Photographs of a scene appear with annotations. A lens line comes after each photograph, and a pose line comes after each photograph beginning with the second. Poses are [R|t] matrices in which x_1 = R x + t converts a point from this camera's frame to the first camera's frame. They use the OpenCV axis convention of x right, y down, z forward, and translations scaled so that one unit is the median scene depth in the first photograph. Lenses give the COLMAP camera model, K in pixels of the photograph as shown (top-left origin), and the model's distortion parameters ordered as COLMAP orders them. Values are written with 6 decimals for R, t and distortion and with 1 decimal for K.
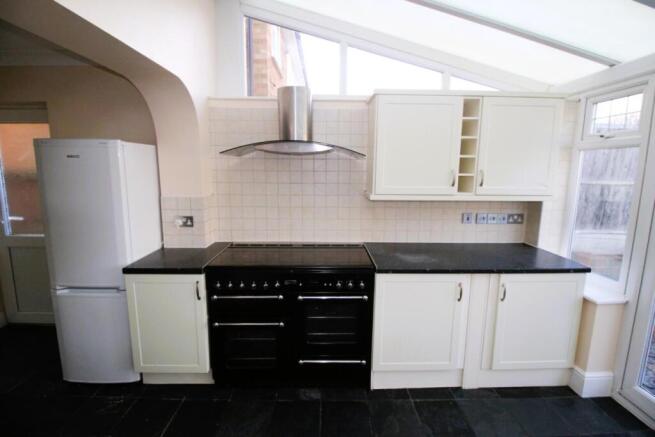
lens RADIAL K [[305.3, 0, 328.1], [0, 305.3, 211.5], [0, 0, 1]] dist [-0.005060, -0.001011]
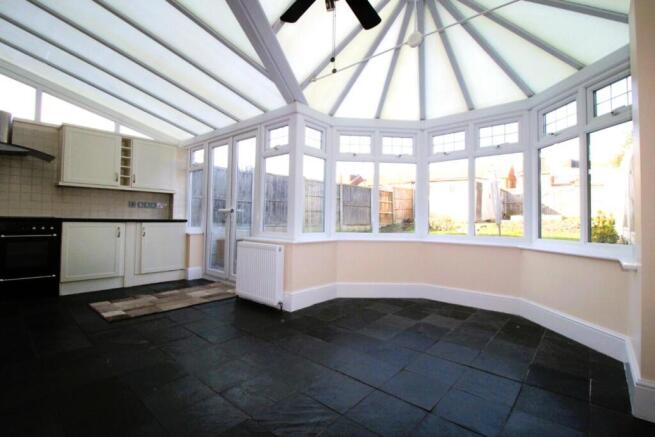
lens RADIAL K [[305.3, 0, 328.1], [0, 305.3, 211.5], [0, 0, 1]] dist [-0.005060, -0.001011]
pose [[0.671754, 0.016976, 0.740580, -0.104345], [0.096501, 0.989213, -0.110208, 0.435111], [-0.734462, 0.145500, 0.662869, -1.178732]]
